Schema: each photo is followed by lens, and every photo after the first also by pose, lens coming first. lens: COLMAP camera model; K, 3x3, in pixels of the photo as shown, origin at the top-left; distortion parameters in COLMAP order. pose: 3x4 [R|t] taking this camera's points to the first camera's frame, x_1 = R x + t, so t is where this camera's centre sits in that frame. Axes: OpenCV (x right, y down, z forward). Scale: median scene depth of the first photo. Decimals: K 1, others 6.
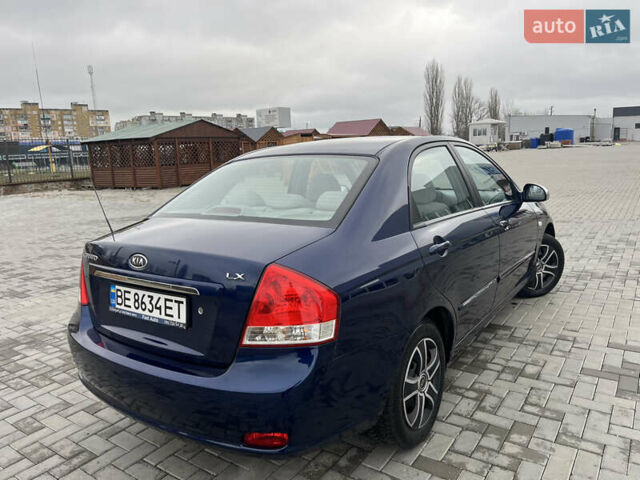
lens RADIAL K [[480.6, 0, 326.3], [0, 480.6, 237.7], [0, 0, 1]] dist [0.079135, -0.102617]
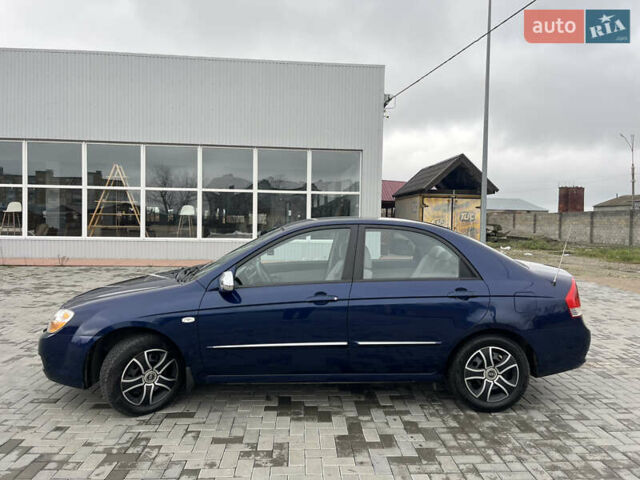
lens RADIAL K [[480.6, 0, 326.3], [0, 480.6, 237.7], [0, 0, 1]] dist [0.079135, -0.102617]
pose [[-0.614987, -0.000799, 0.788537, -0.964990], [0.148741, 0.981930, 0.116999, -0.342115], [-0.774382, 0.189241, -0.603755, 1.979605]]
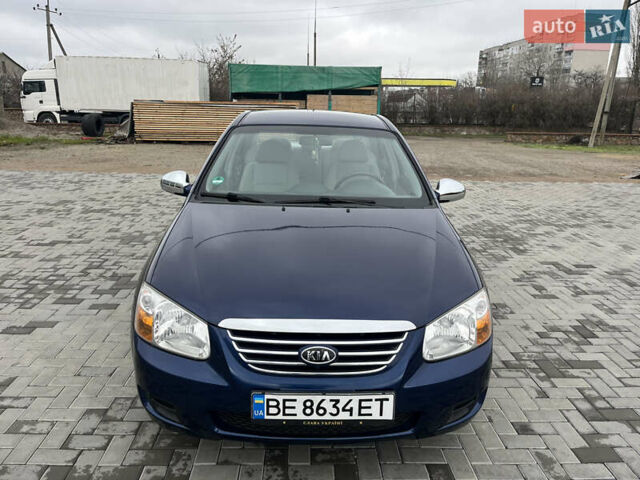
lens RADIAL K [[480.6, 0, 326.3], [0, 480.6, 237.7], [0, 0, 1]] dist [0.079135, -0.102617]
pose [[-0.795049, 0.180988, -0.578913, 0.855414], [-0.102009, 0.900950, 0.421761, -0.457030], [0.597906, 0.394375, -0.697837, 2.096998]]
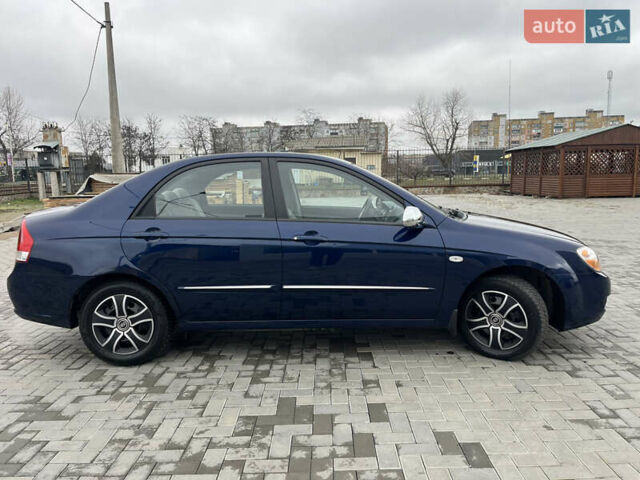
lens RADIAL K [[480.6, 0, 326.3], [0, 480.6, 237.7], [0, 0, 1]] dist [0.079135, -0.102617]
pose [[0.574366, 0.144868, -0.805678, 1.216234], [-0.155866, 0.985564, 0.066096, -0.106247], [0.803622, 0.087615, 0.588655, 0.444205]]
